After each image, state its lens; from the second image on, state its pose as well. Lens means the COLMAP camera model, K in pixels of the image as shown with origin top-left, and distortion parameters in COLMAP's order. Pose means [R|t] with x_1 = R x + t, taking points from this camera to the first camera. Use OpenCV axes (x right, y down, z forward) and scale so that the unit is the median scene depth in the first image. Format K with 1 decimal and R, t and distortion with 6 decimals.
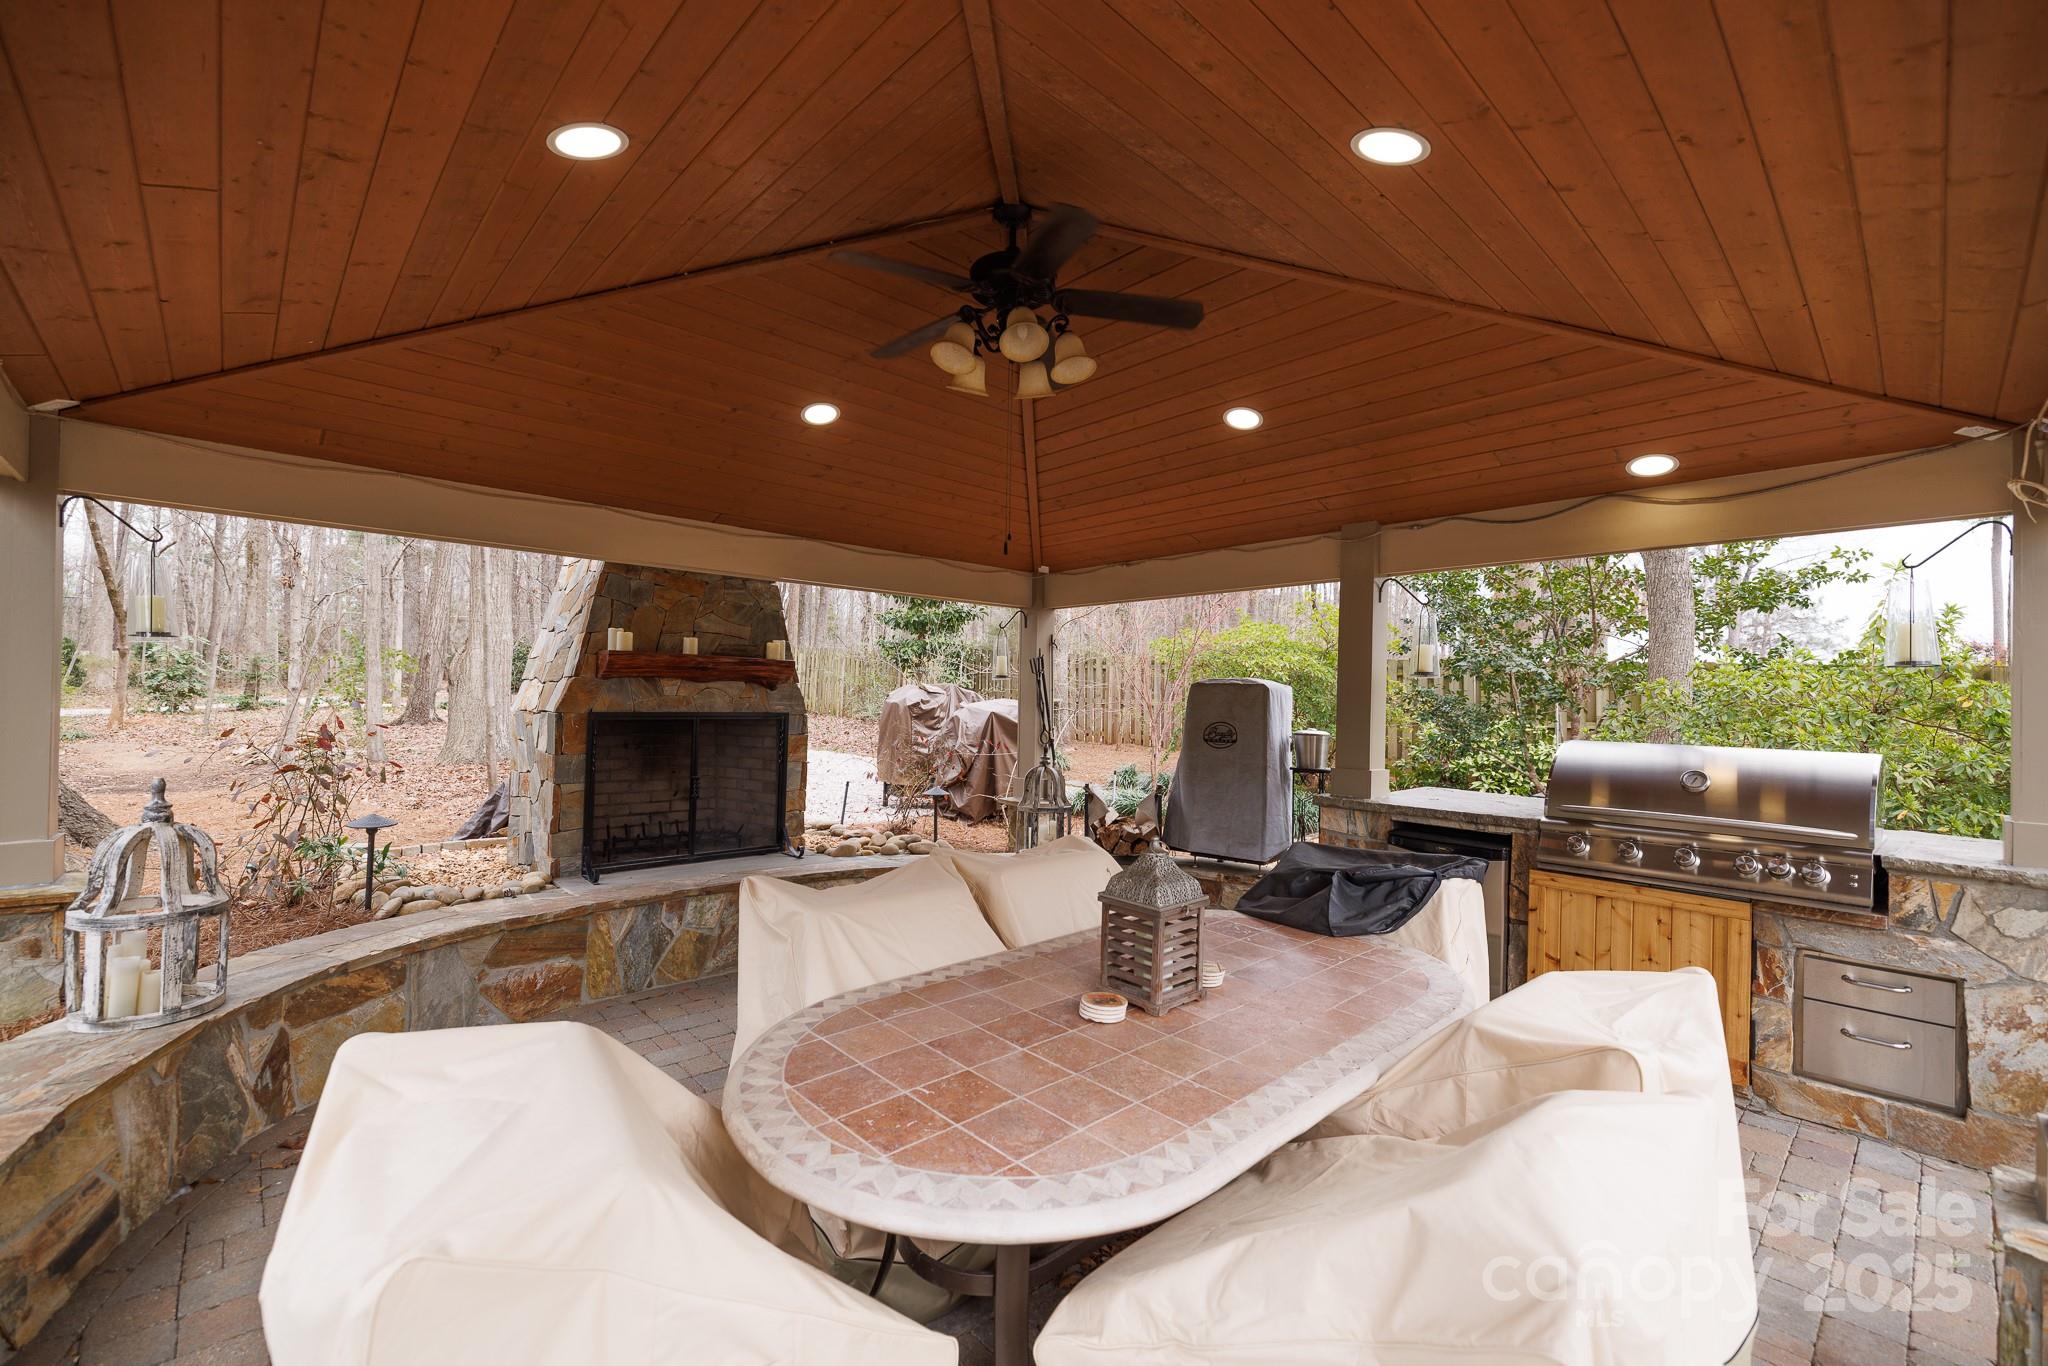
lens RADIAL K [[853.2, 0, 1023.7], [0, 853.2, 681.9], [0, 0, 1]] dist [-0.000523, -0.000152]
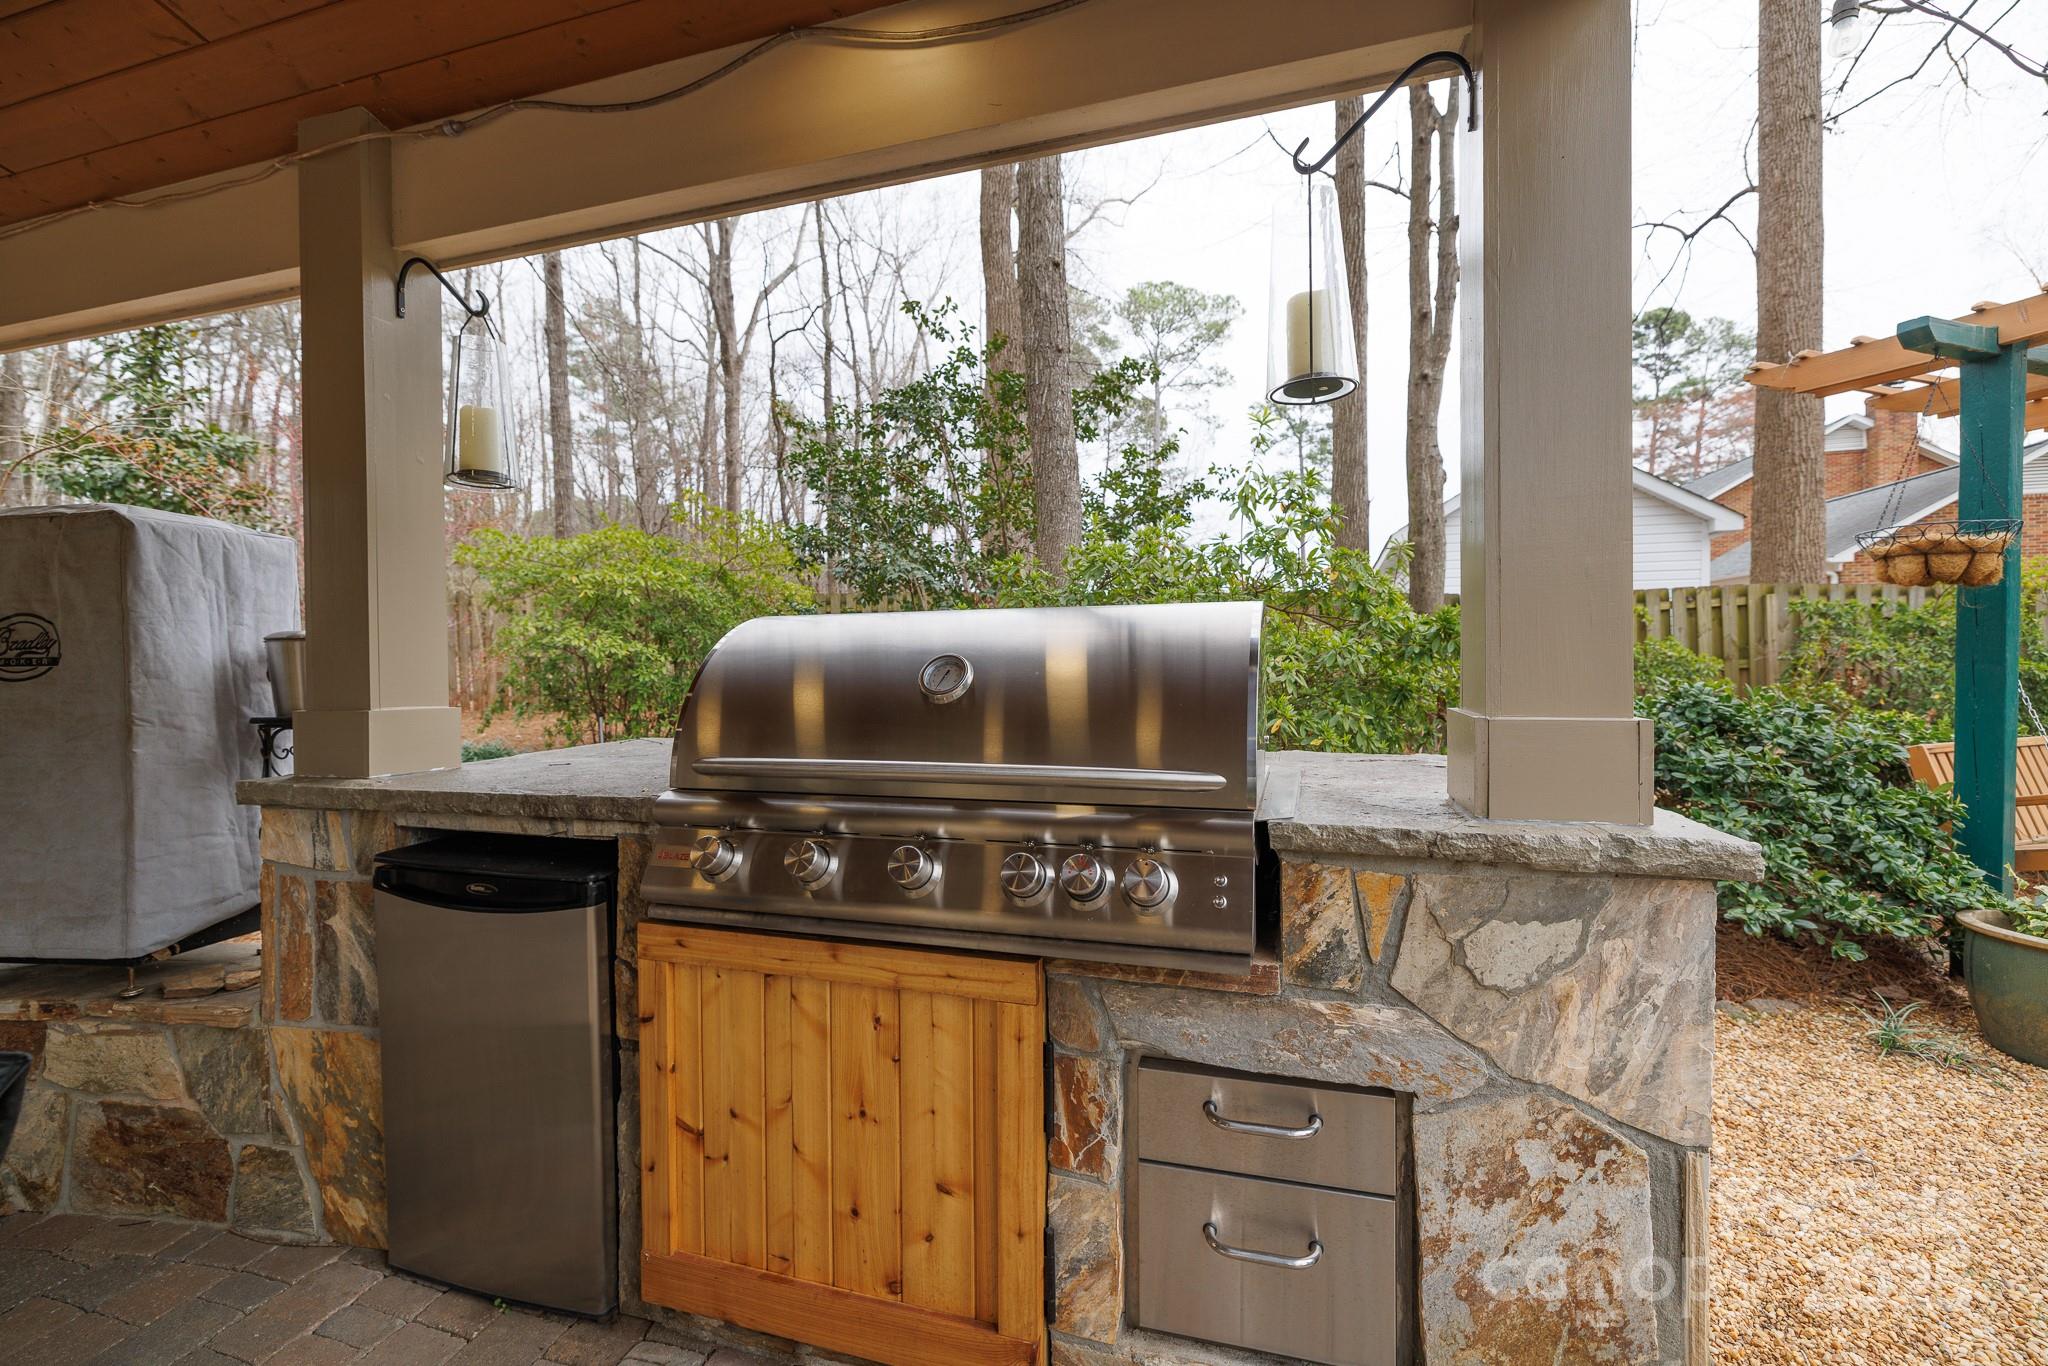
lens RADIAL K [[853.2, 0, 1026.9], [0, 853.2, 675.1], [0, 0, 1]] dist [-0.000523, -0.000152]
pose [[0.857161, -0.039942, 0.513497, 0.669303], [0.021240, 0.998882, 0.042242, 0.107977], [-0.514610, -0.025301, 0.857051, 0.680865]]
